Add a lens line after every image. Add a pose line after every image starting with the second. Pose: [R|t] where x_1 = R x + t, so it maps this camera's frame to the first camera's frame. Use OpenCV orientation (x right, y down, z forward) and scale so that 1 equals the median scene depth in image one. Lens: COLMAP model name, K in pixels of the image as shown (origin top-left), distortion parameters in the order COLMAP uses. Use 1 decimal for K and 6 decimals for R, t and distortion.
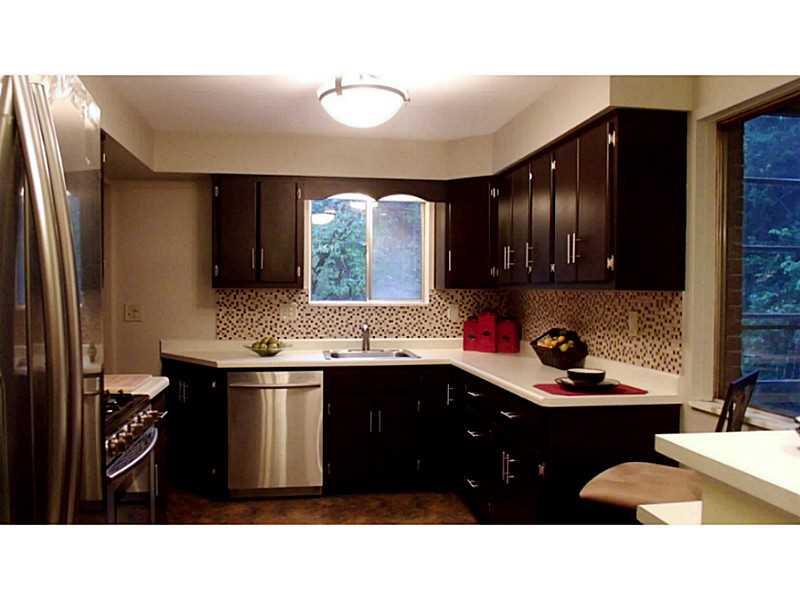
lens RADIAL K [[636.6, 0, 399.2], [0, 636.6, 301.9], [0, 0, 1]] dist [-0.047903, -0.023677]
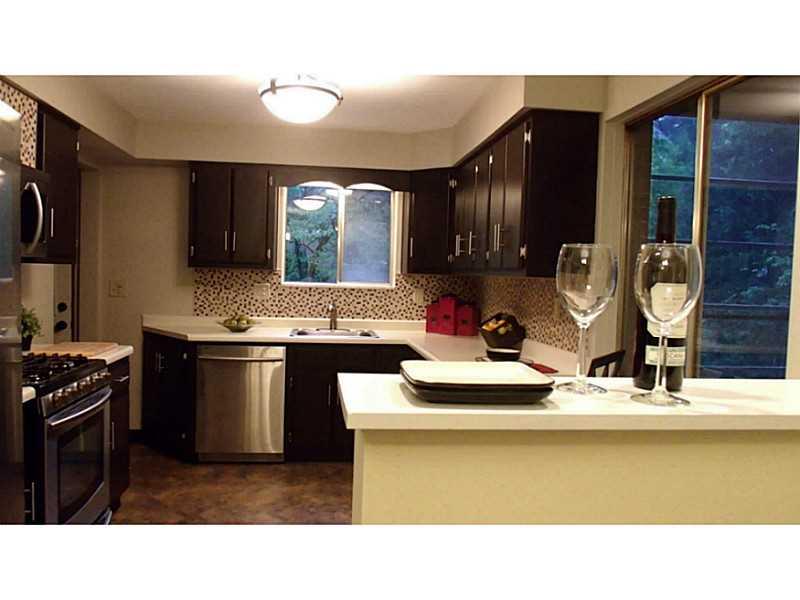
lens RADIAL K [[636.6, 0, 400.0], [0, 636.6, 300.5], [0, 0, 1]] dist [-0.047903, -0.023677]
pose [[0.998929, 0.026776, -0.037733, 0.108126], [-0.026040, 0.999463, 0.019877, 0.004111], [0.038245, -0.018873, 0.999090, -0.064355]]
